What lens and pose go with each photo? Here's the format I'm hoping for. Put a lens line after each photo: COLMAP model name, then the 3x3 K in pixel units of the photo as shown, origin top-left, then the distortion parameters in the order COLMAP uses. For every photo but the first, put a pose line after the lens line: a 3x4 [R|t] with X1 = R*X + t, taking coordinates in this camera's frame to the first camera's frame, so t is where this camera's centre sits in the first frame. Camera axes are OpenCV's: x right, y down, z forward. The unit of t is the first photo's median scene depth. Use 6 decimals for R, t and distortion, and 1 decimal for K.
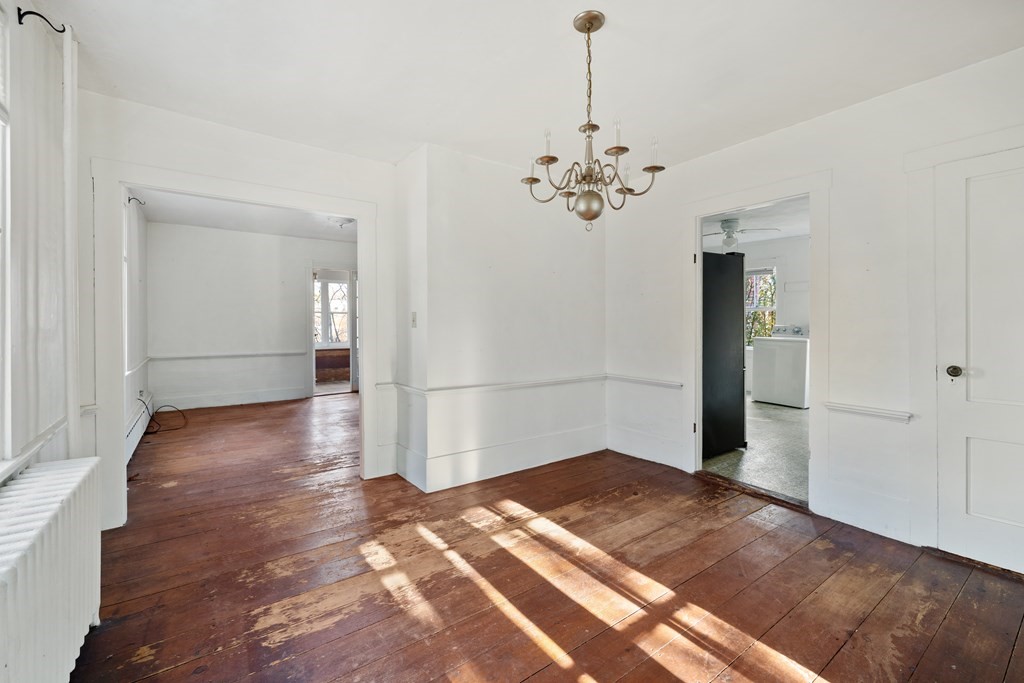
lens RADIAL K [[436.8, 0, 513.2], [0, 436.8, 331.8], [0, 0, 1]] dist [-0.003013, 0.000049]
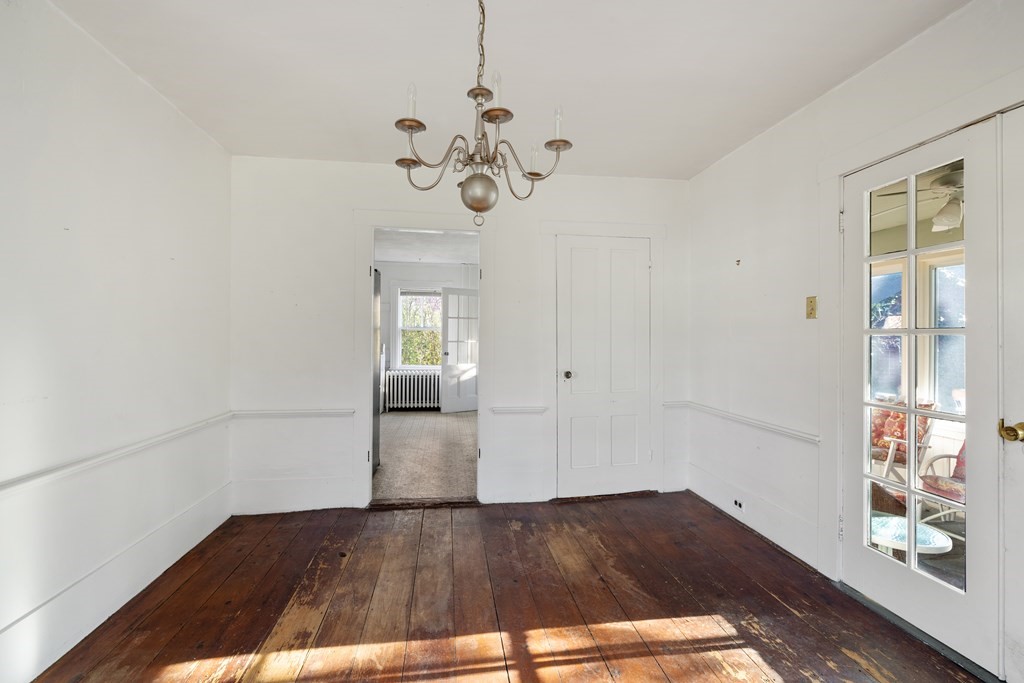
lens RADIAL K [[436.8, 0, 514.0], [0, 436.8, 341.4], [0, 0, 1]] dist [-0.003013, 0.000049]
pose [[0.446983, 0.000235, 0.894542, -0.347120], [0.009285, 0.999945, -0.004902, -0.014914], [-0.894494, 0.010497, 0.446956, 0.425023]]
